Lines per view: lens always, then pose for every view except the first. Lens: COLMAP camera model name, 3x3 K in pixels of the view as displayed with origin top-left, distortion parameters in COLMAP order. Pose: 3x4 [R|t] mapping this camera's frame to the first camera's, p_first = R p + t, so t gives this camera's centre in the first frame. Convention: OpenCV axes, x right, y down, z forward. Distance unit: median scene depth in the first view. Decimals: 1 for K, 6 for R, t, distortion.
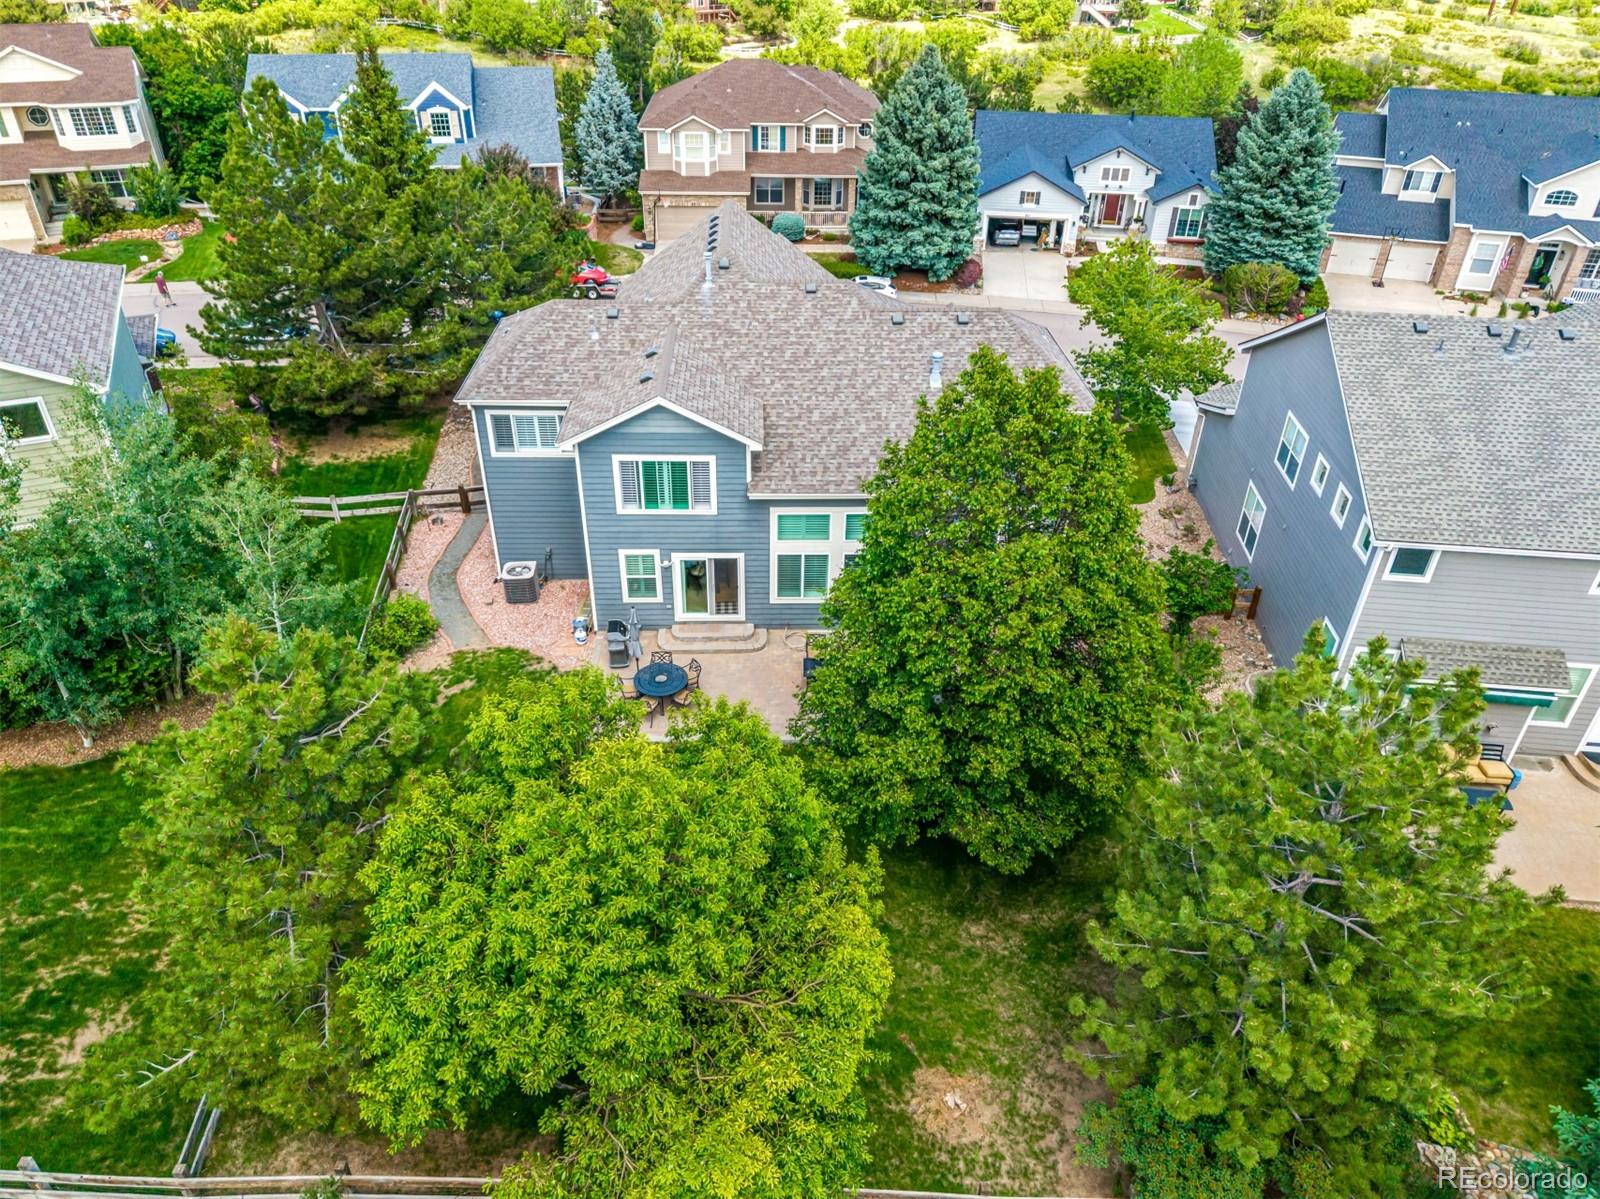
lens RADIAL K [[1064.2, 0, 796.3], [0, 1064.2, 600.7], [0, 0, 1]] dist [0.012460, -0.009911]
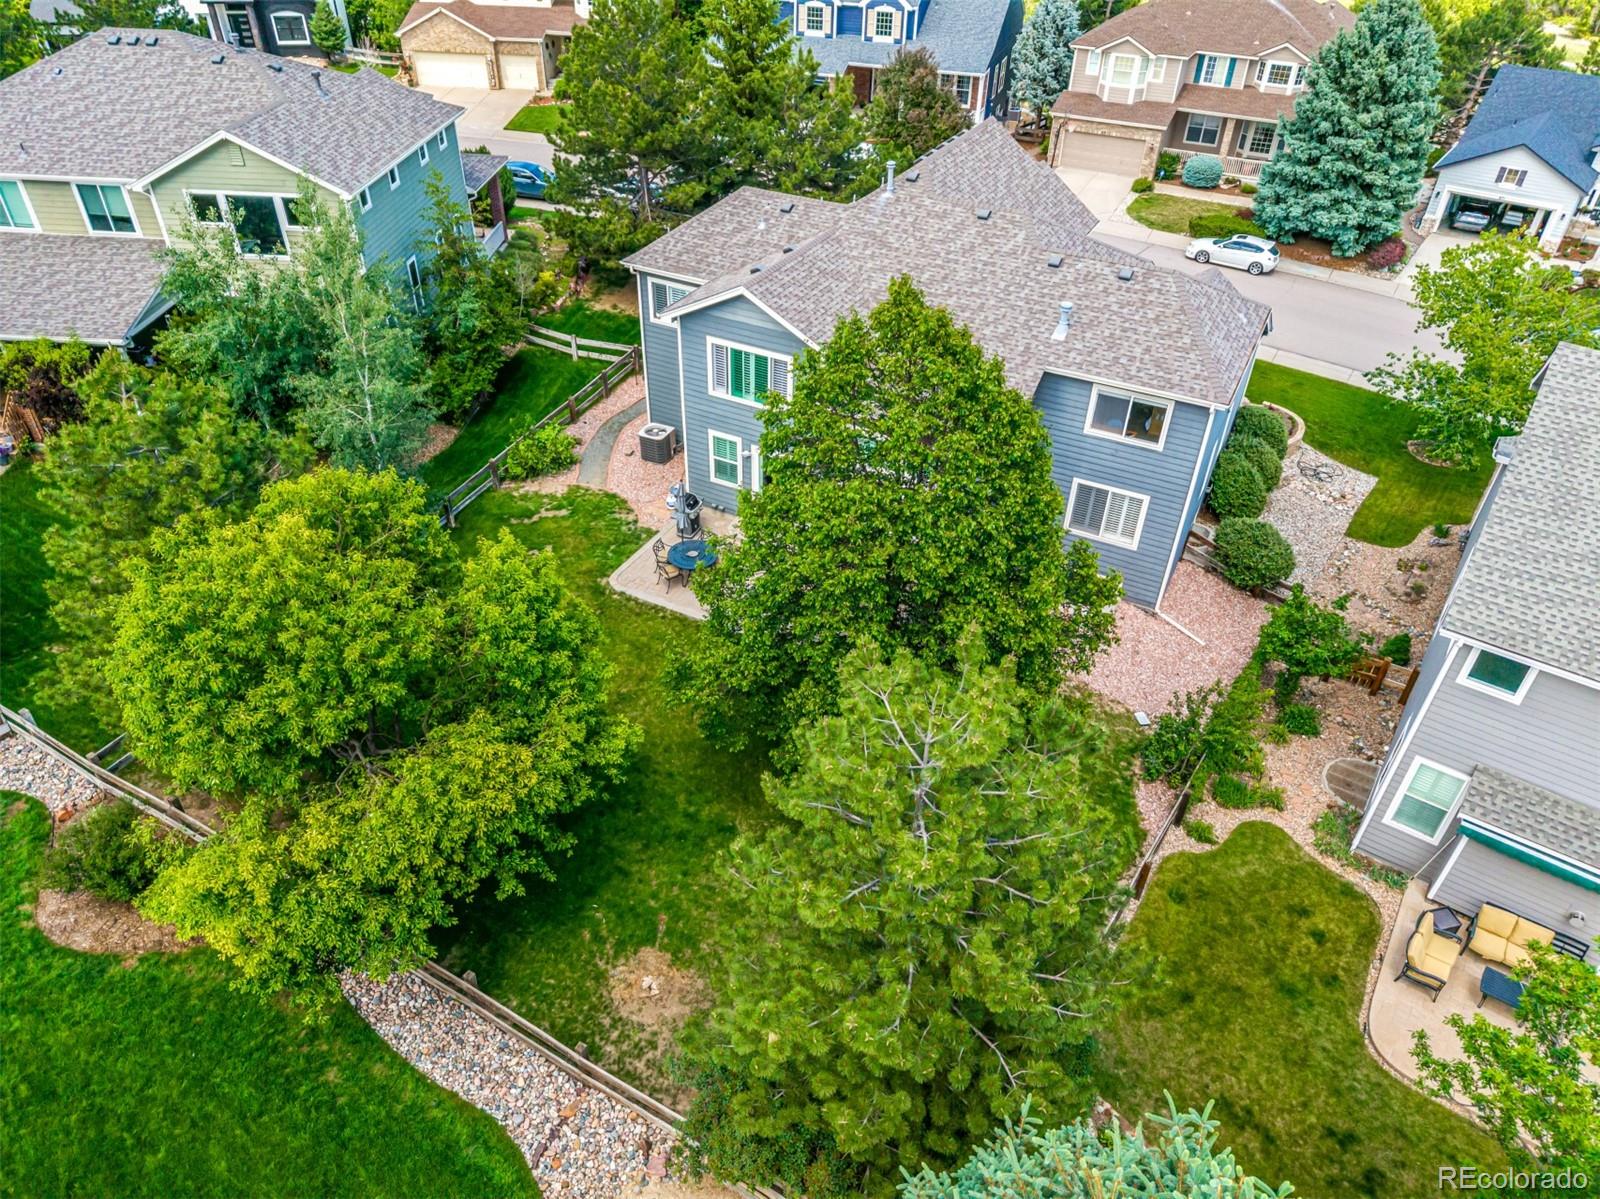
lens RADIAL K [[1064.2, 0, 796.8], [0, 1064.2, 601.7], [0, 0, 1]] dist [0.012460, -0.009911]
pose [[0.872198, 0.297824, -0.388037, 0.175217], [-0.273139, 0.954618, 0.118745, -0.015791], [0.405792, 0.002419, 0.913962, 0.032572]]
